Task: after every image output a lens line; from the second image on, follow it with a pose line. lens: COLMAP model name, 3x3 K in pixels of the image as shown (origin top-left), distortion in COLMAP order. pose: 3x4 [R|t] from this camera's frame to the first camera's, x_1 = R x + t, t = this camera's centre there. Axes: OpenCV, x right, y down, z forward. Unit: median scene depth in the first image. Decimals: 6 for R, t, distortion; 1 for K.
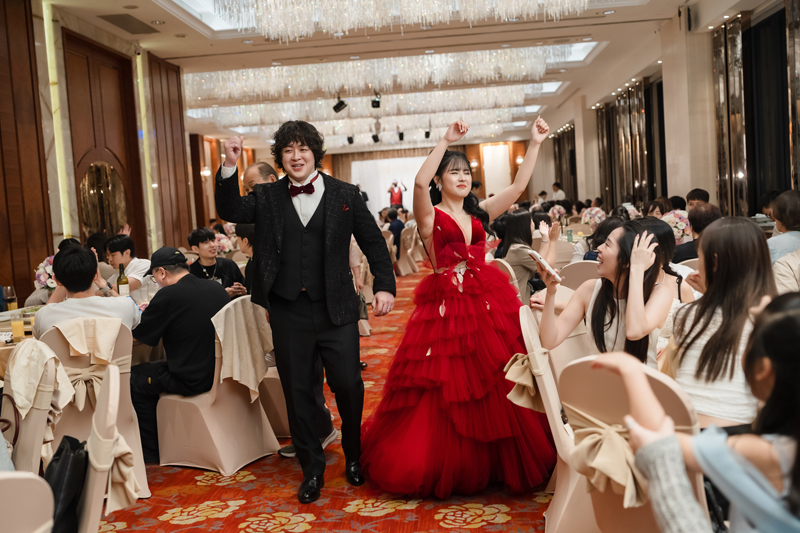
lens RADIAL K [[772.9, 0, 398.9], [0, 772.9, 260.7], [0, 0, 1]] dist [0.001499, 0.000000]
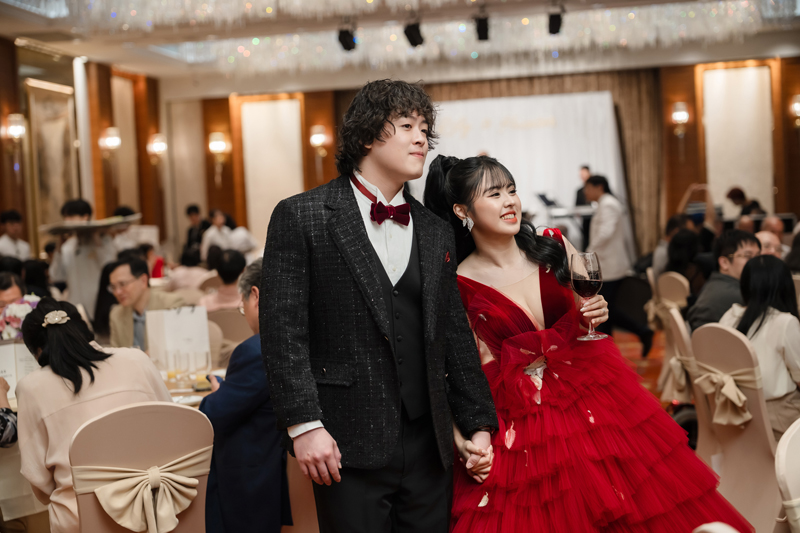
lens RADIAL K [[1077.5, 0, 394.5], [0, 1077.5, 270.5], [0, 0, 1]] dist [-0.001955, 0.000000]
pose [[0.988574, 0.025277, -0.148603, 0.064804], [-0.027840, 0.999497, -0.015188, -0.057534], [0.148144, 0.019152, 0.988780, 0.774035]]
